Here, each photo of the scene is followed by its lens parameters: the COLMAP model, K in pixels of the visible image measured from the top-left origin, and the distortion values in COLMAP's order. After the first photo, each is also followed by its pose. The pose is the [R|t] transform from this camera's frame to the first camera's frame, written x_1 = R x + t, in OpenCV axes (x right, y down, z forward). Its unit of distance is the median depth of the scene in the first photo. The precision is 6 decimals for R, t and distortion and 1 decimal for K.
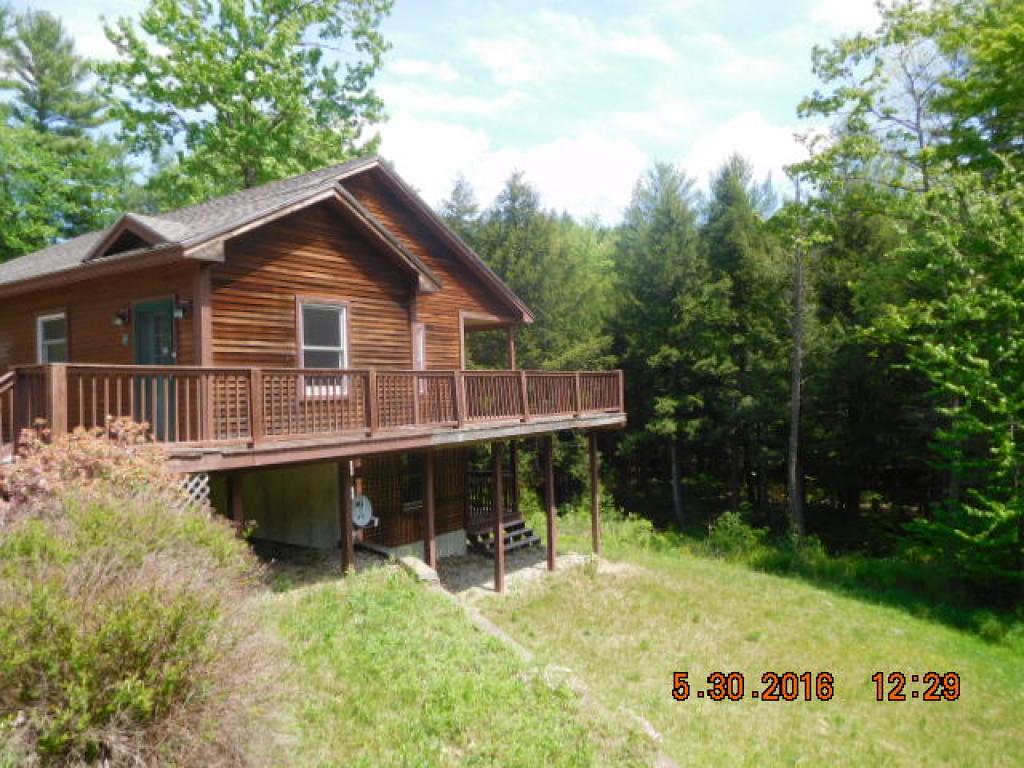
lens RADIAL K [[777.5, 0, 512.0], [0, 777.5, 384.0], [0, 0, 1]] dist [-0.001280, 0.002522]
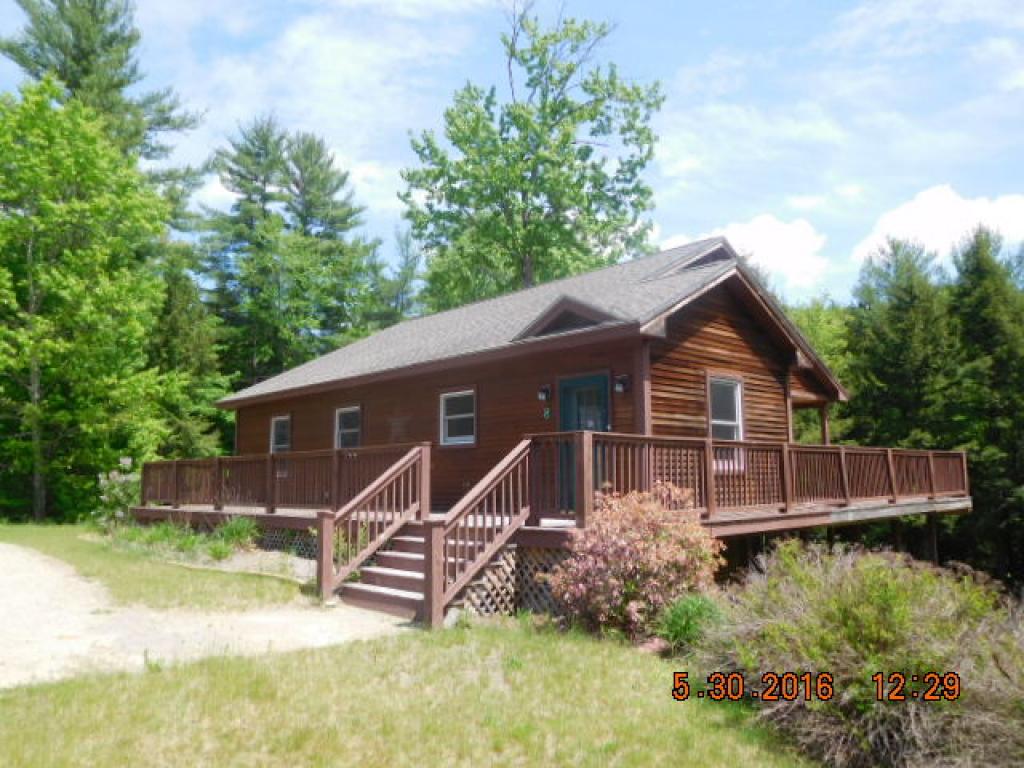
lens RADIAL K [[780.2, 0, 512.0], [0, 780.2, 384.0], [0, 0, 1]] dist [0.002852, 0.006044]
pose [[0.979535, -0.008779, -0.201080, -0.143336], [-0.013460, 0.993955, -0.108961, 0.008369], [0.200821, 0.109437, 0.973496, -0.020525]]
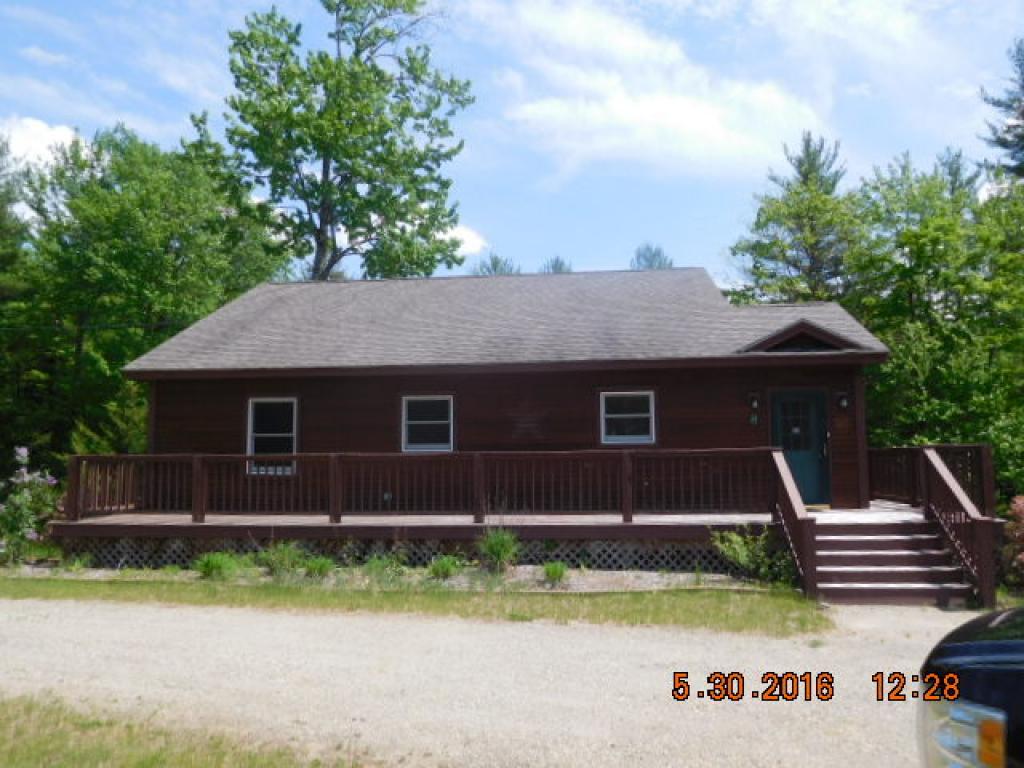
lens RADIAL K [[780.2, 0, 512.0], [0, 780.2, 384.0], [0, 0, 1]] dist [0.002852, 0.006044]
pose [[0.867636, 0.058955, 0.493692, -0.605211], [-0.014599, 0.995538, -0.093227, 0.002682], [-0.496986, 0.073680, 0.864625, 0.064738]]
